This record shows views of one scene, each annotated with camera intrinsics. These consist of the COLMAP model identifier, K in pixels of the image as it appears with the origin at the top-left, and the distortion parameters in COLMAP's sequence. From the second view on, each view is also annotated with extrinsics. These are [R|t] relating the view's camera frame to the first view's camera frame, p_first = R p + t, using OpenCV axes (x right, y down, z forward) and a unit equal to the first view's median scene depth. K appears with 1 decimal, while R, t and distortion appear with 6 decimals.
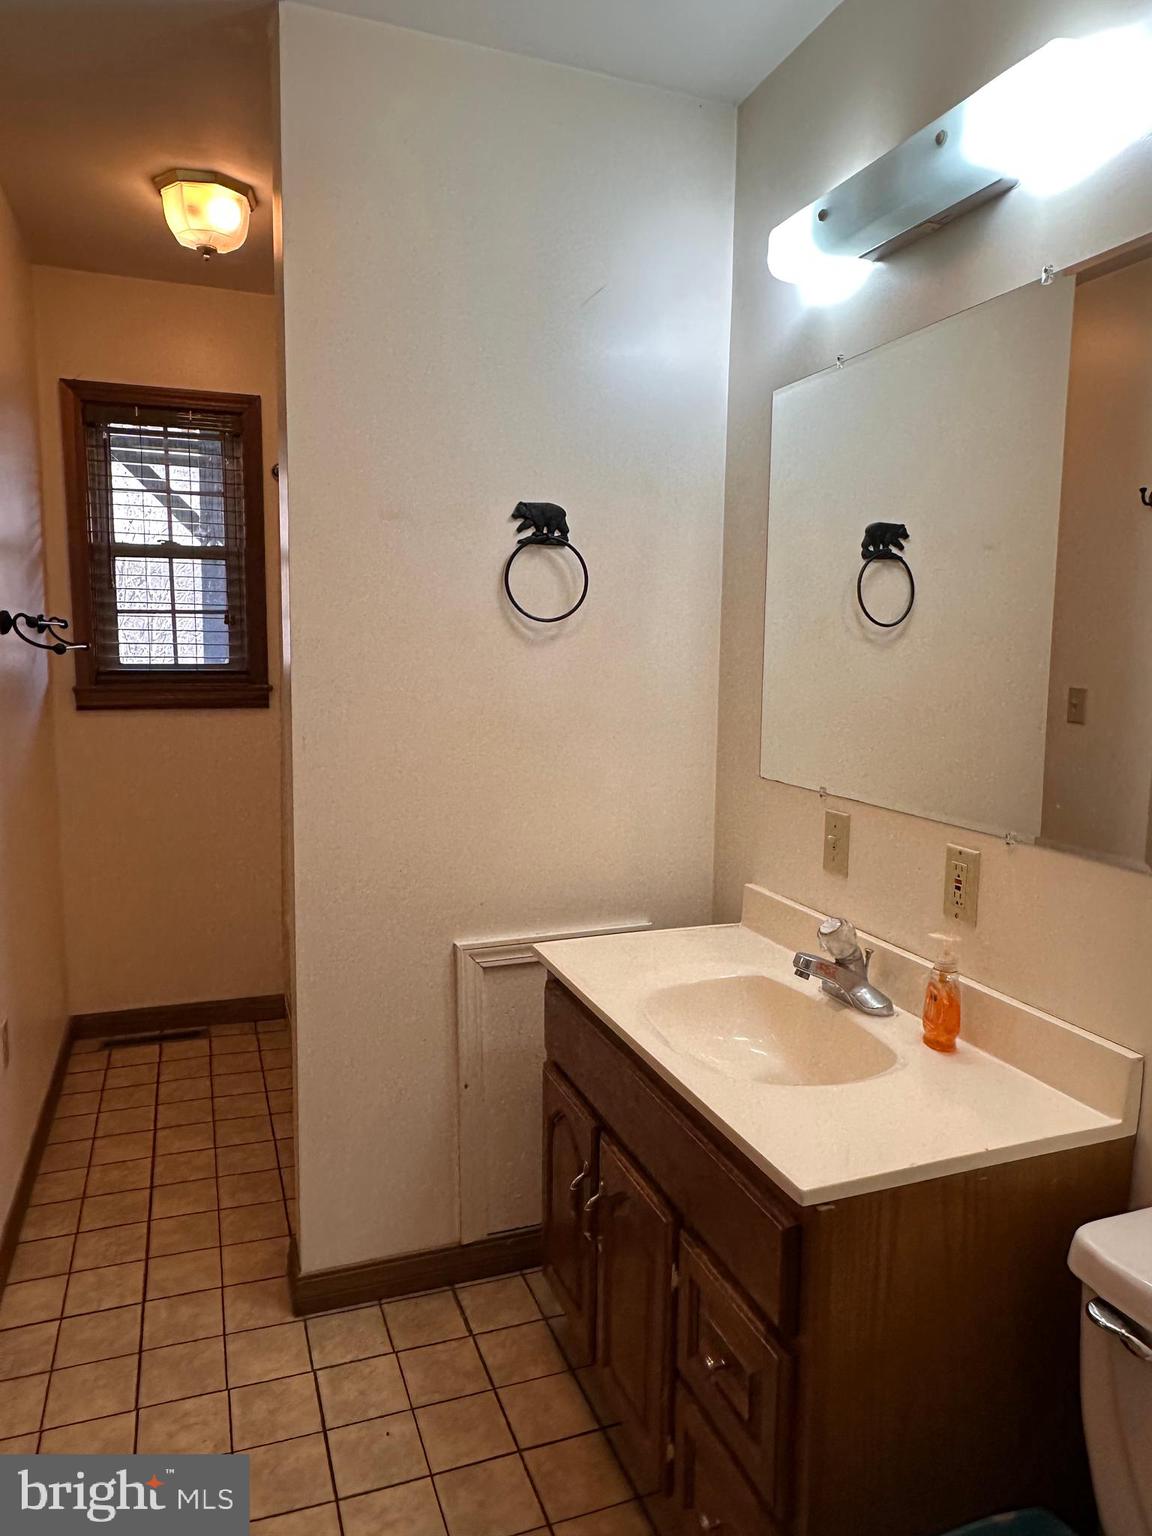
lens RADIAL K [[1035.5, 0, 576.0], [0, 1035.5, 768.0], [0, 0, 1]] dist [-0.004438, -0.002252]
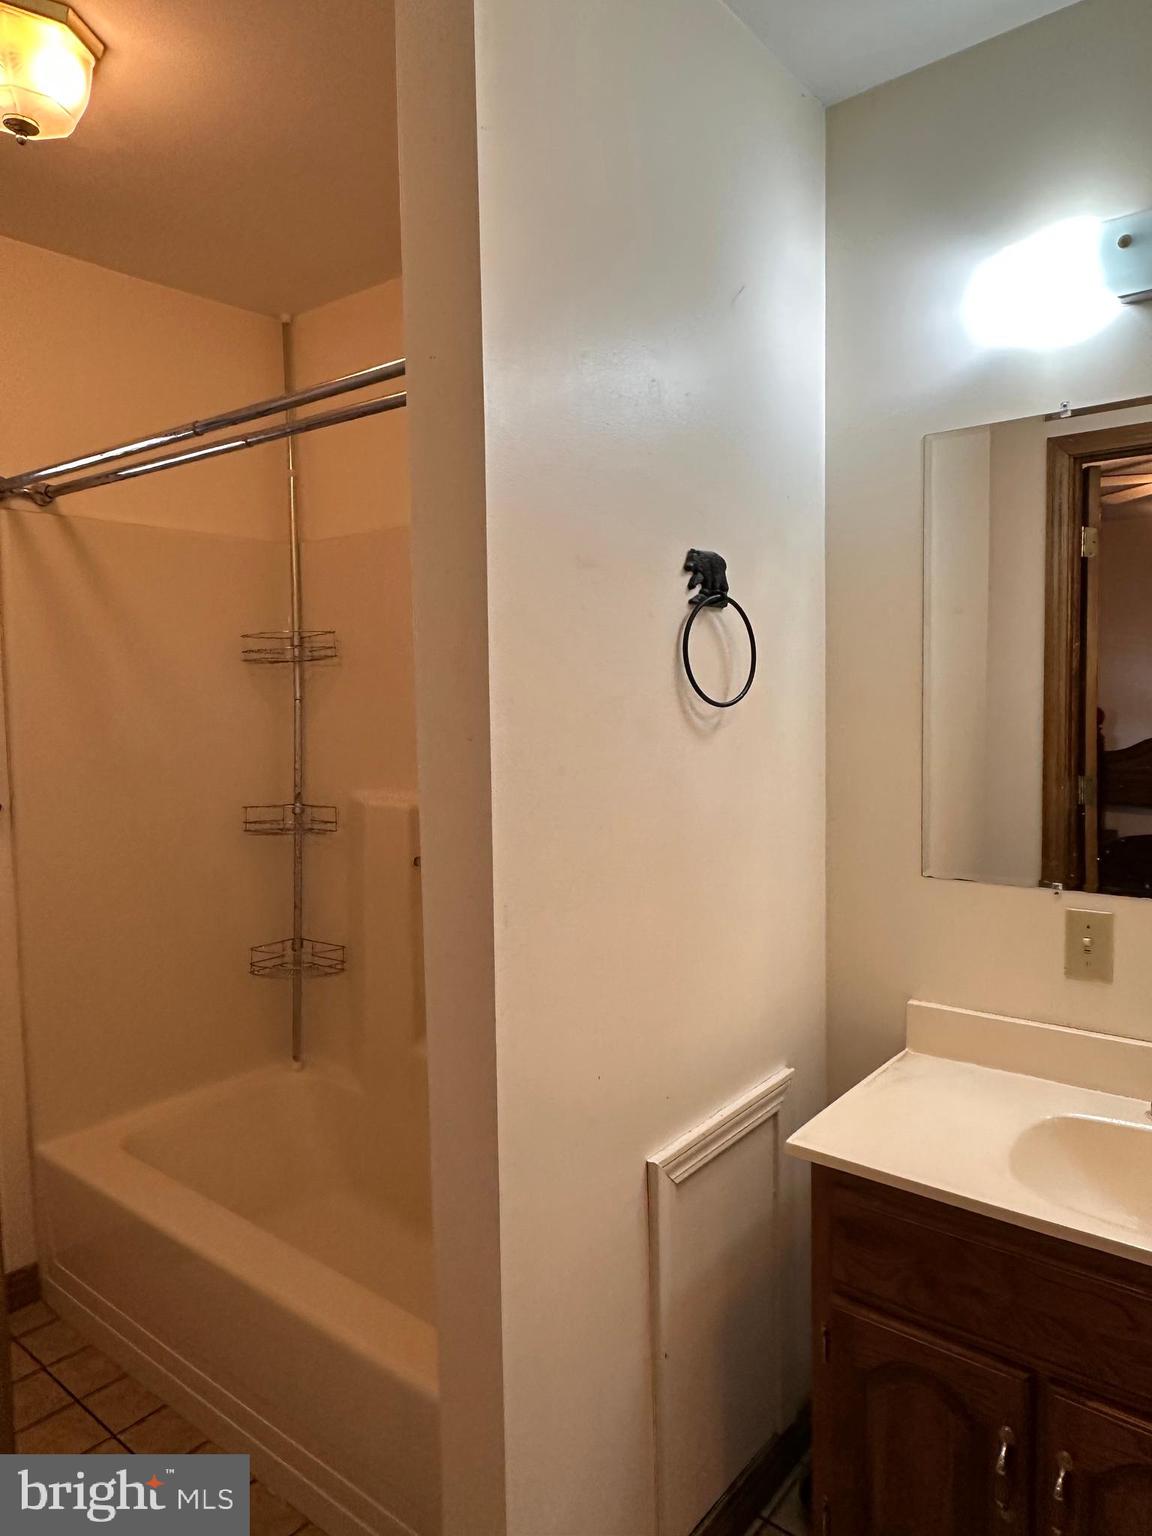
lens RADIAL K [[1035.5, 0, 576.0], [0, 1035.5, 768.0], [0, 0, 1]] dist [-0.004438, -0.002252]
pose [[0.860954, -0.067335, 0.504206, -0.509823], [0.091632, 0.995515, -0.023519, -0.089081], [-0.500361, 0.066450, 0.863263, 0.403235]]
